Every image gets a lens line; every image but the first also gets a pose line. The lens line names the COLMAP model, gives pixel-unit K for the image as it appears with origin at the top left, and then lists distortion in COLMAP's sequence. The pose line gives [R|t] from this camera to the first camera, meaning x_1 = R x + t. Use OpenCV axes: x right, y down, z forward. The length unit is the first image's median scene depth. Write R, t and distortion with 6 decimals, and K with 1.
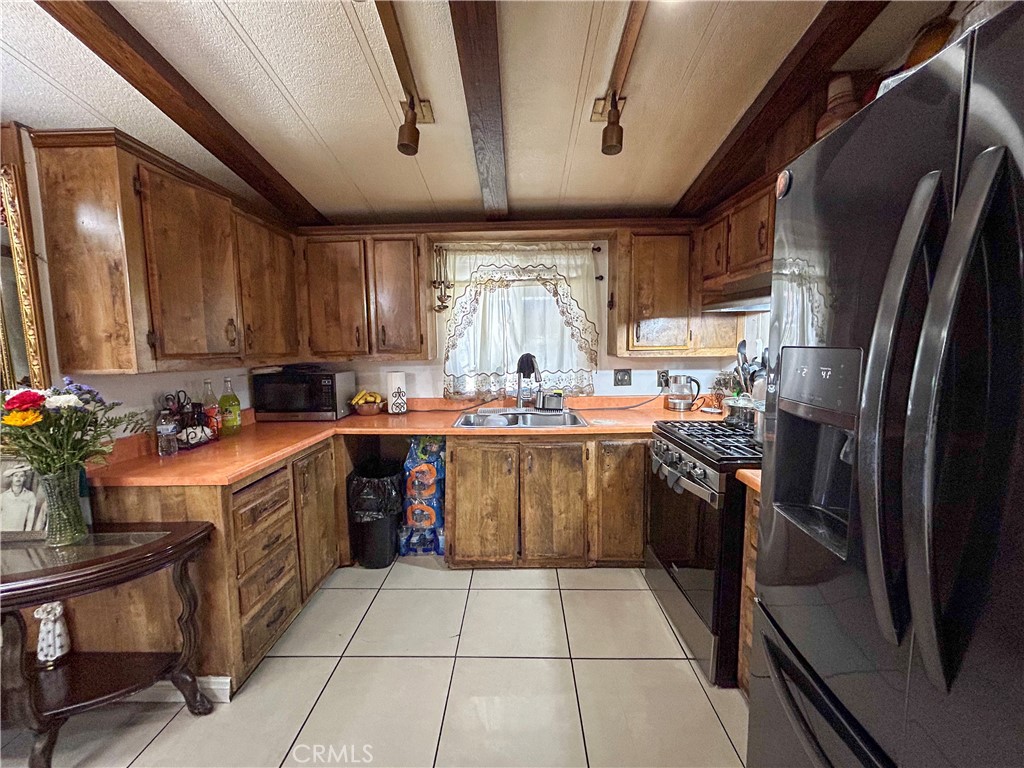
lens RADIAL K [[417.5, 0, 512.0], [0, 417.5, 384.0], [0, 0, 1]] dist [0.000978, 0.000119]
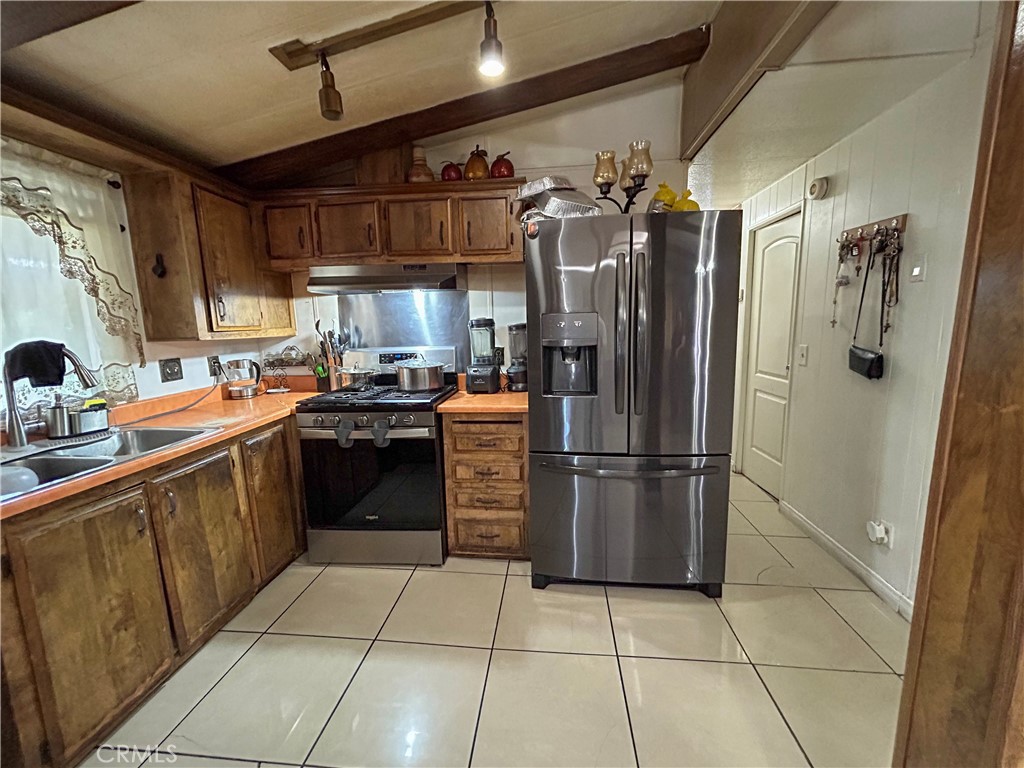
lens RADIAL K [[410.7, 0, 512.0], [0, 410.7, 384.0], [0, 0, 1]] dist [-0.001547, -0.000135]
pose [[0.076193, -0.136660, 0.987684, -0.490125], [0.121075, 0.984501, 0.126879, -0.011688], [-0.989715, 0.109916, 0.091558, 0.369816]]
